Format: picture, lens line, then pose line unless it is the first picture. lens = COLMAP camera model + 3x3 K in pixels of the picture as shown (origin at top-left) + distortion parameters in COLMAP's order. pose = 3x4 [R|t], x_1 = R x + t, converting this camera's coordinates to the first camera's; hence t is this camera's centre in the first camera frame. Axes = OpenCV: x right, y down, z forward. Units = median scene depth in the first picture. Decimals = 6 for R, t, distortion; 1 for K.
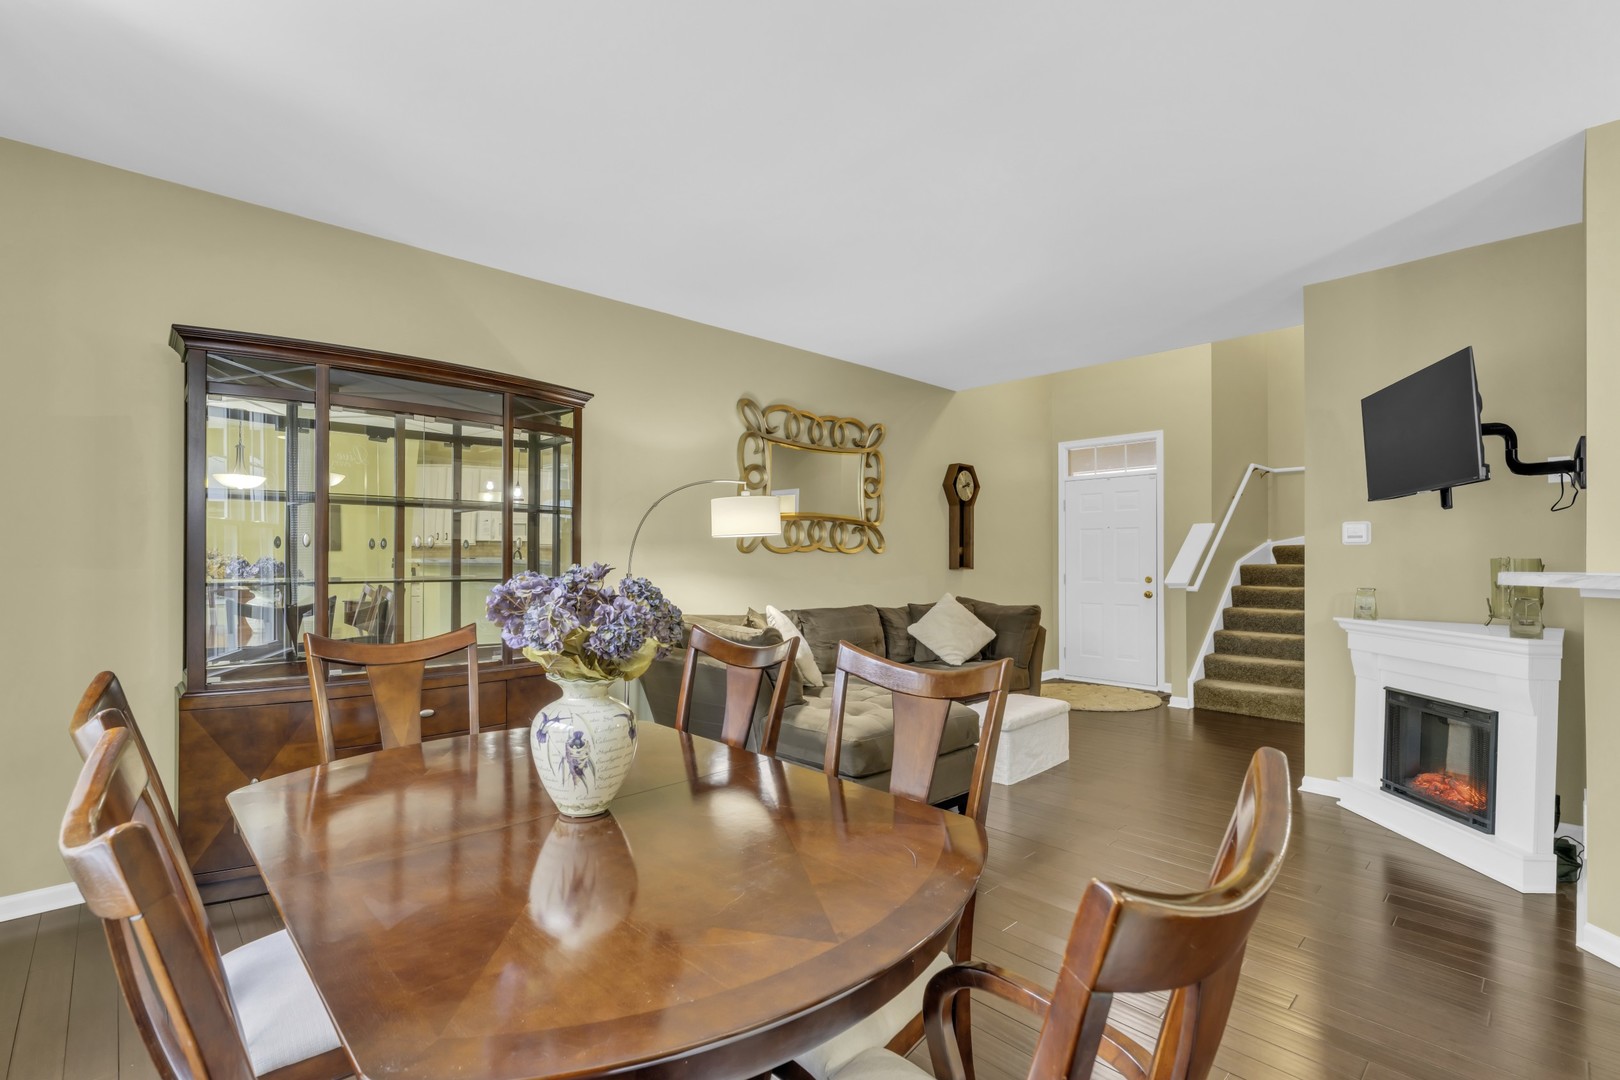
lens RADIAL K [[728.1, 0, 806.5], [0, 728.1, 551.2], [0, 0, 1]] dist [0.000488, -0.000019]
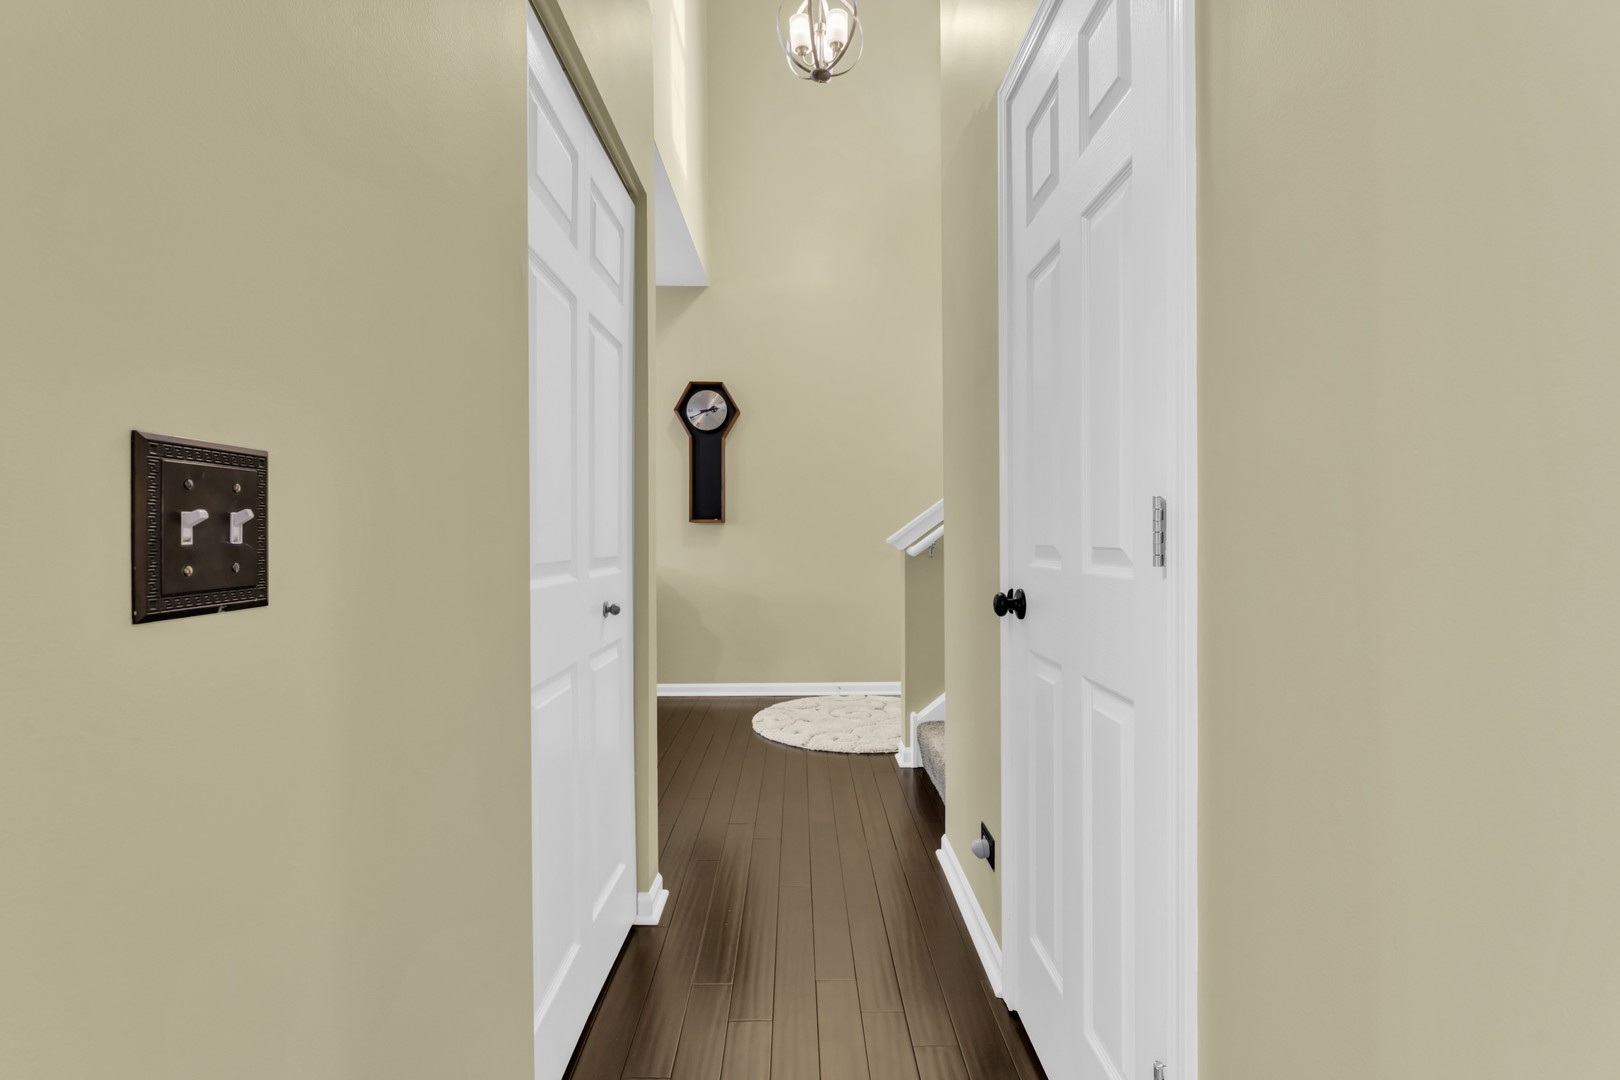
lens RADIAL K [[728.1, 0, 806.5], [0, 728.1, 551.2], [0, 0, 1]] dist [0.000488, -0.000019]
pose [[0.737687, 0.013108, -0.675015, 0.851308], [0.008848, 0.999538, 0.029079, 0.035492], [0.675085, -0.027423, 0.737230, 0.549974]]
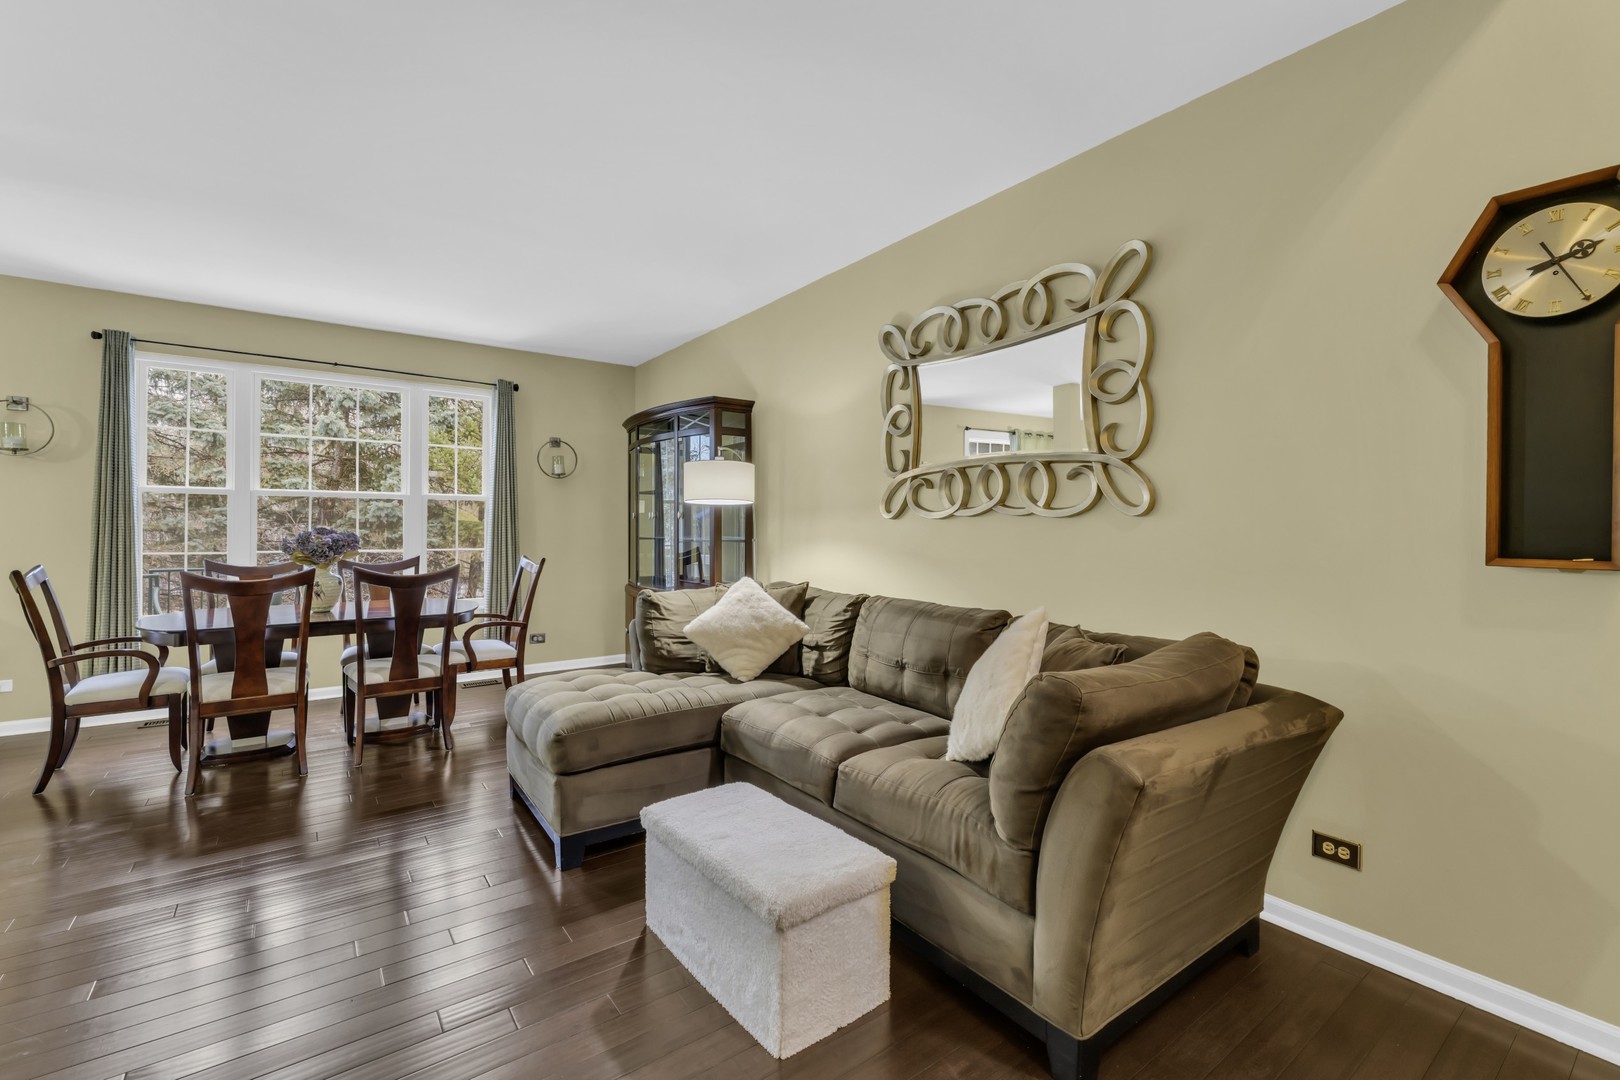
lens RADIAL K [[693.5, 0, 824.2], [0, 693.5, 527.6], [0, 0, 1]] dist [-0.000877, -0.000300]
pose [[-0.109172, 0.001045, -0.994022, 0.536597], [0.005022, 0.999987, 0.000500, 0.008459], [0.994010, -0.004938, -0.109176, 0.807835]]
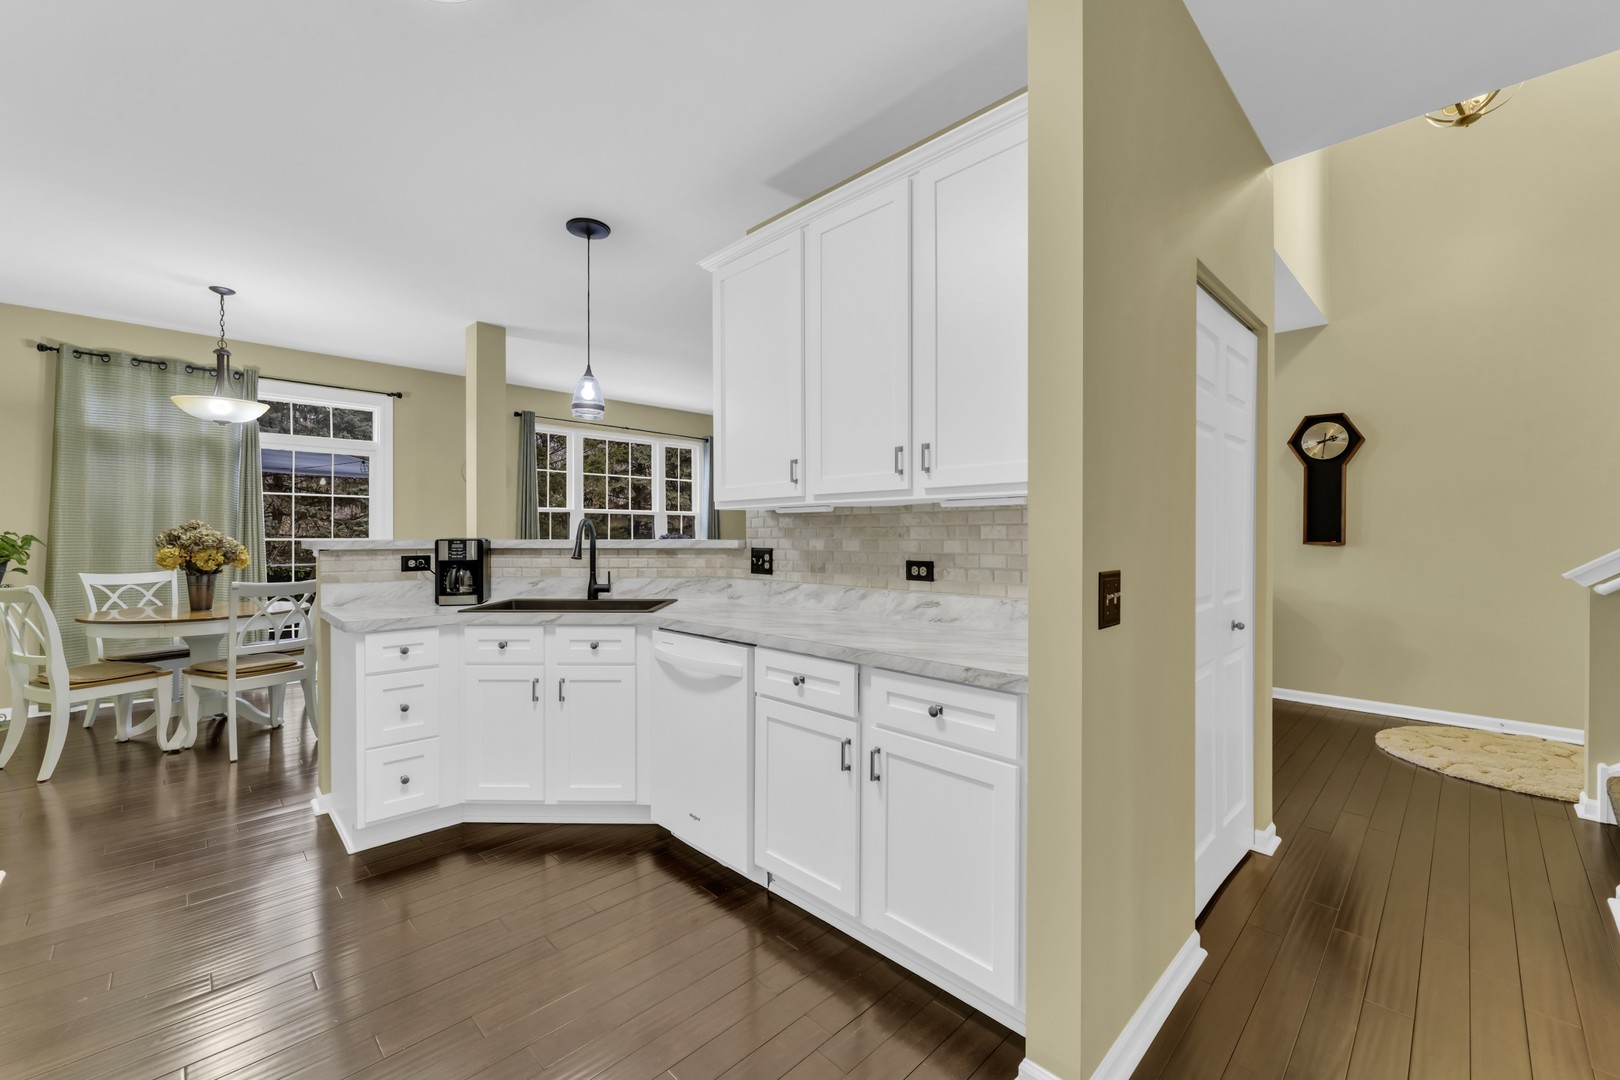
lens RADIAL K [[647.3, 0, 803.2], [0, 647.3, 535.3], [0, 0, 1]] dist [0.000265, -0.000261]
pose [[0.013167, 0.003902, -0.999906, 0.988690], [0.008939, 0.999952, 0.004020, 0.006807], [0.999873, -0.008991, 0.013132, 0.440518]]
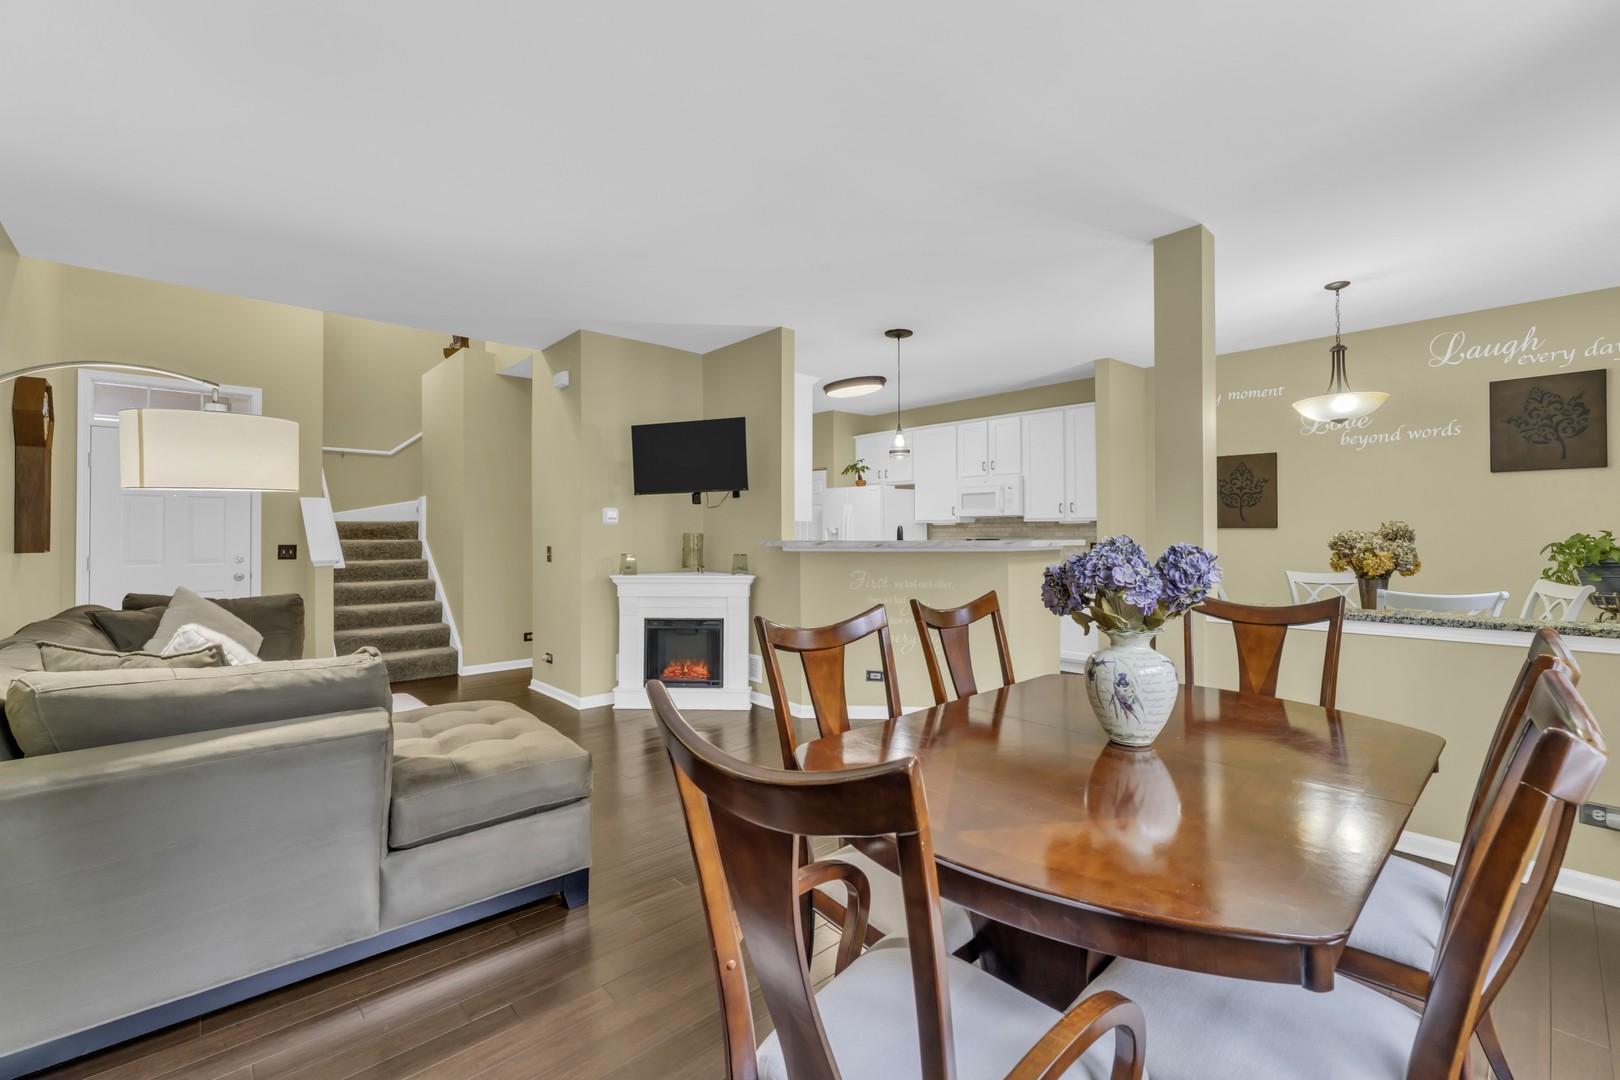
lens RADIAL K [[676.1, 0, 804.4], [0, 676.1, 532.8], [0, 0, 1]] dist [-0.002450, -0.000247]
pose [[0.013880, 0.001423, 0.999903, -0.360295], [-0.007078, 0.999974, -0.001325, 0.004581], [-0.999879, -0.007059, 0.013889, 0.379011]]
